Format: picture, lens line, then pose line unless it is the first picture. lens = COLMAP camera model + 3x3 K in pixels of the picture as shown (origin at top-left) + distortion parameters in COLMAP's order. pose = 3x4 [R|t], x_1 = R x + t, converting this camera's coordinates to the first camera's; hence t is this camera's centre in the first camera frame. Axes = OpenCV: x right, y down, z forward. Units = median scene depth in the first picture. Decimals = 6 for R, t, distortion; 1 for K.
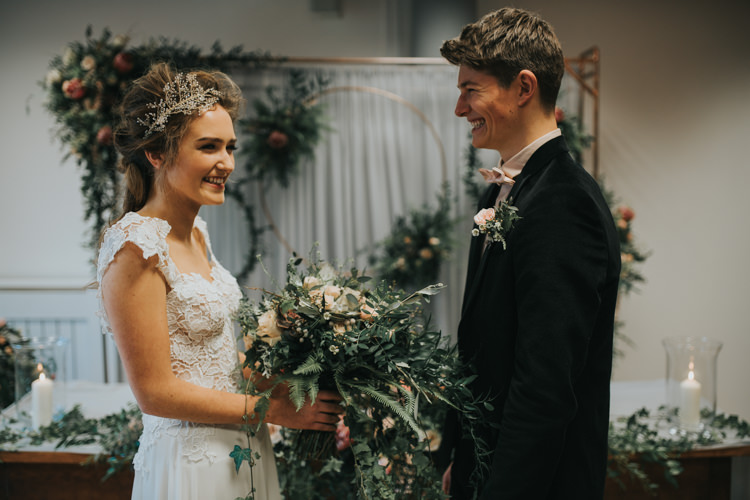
lens RADIAL K [[755.7, 0, 375.0], [0, 755.7, 250.0], [0, 0, 1]] dist [-0.017194, -0.003115]
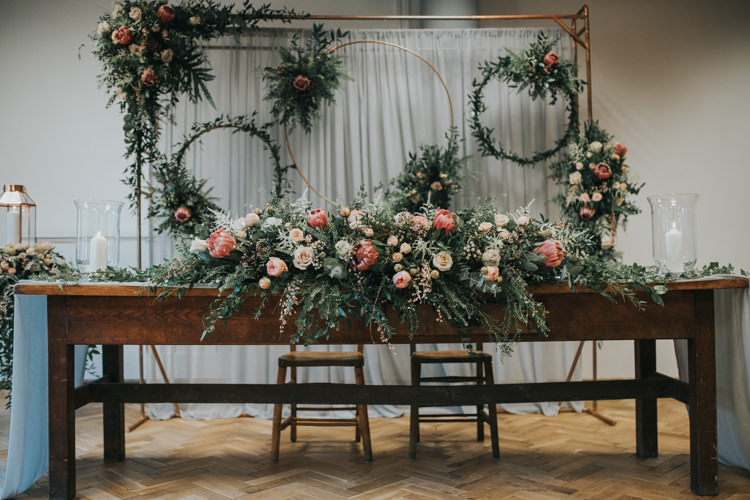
lens RADIAL K [[765.9, 0, 375.0], [0, 765.9, 250.0], [0, 0, 1]] dist [-0.026713, -0.002575]
pose [[0.999892, -0.008708, -0.011826, -0.009121], [0.007418, 0.994435, -0.105089, 0.213154], [0.012675, 0.104990, 0.994393, -0.090070]]
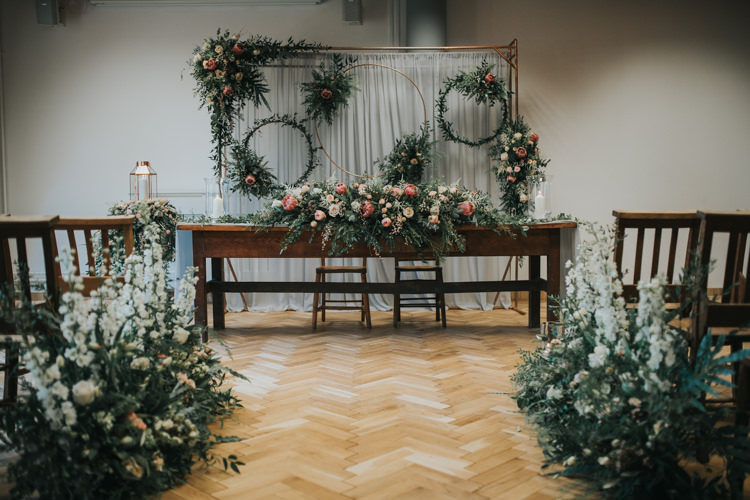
lens RADIAL K [[765.9, 0, 375.0], [0, 765.9, 250.0], [0, 0, 1]] dist [-0.026713, -0.002575]
pose [[0.999828, -0.005283, -0.017770, 0.009854], [0.004750, 0.999541, -0.029913, 0.253121], [0.017920, 0.029824, 0.999395, -0.698490]]
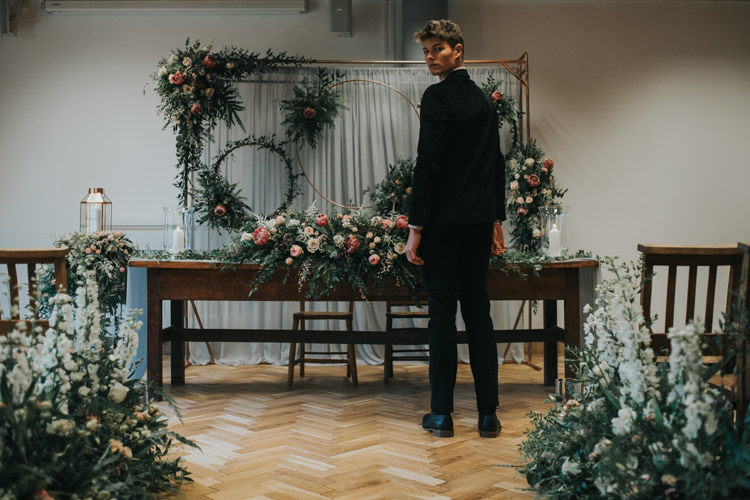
lens RADIAL K [[867.8, 0, 374.2], [0, 867.8, 214.1], [0, 0, 1]] dist [-0.037949, 0.039203]
pose [[0.999844, -0.001109, -0.017602, 0.028194], [-0.001072, 0.992351, -0.123445, 0.256968], [0.017605, 0.123445, 0.992195, -0.652415]]
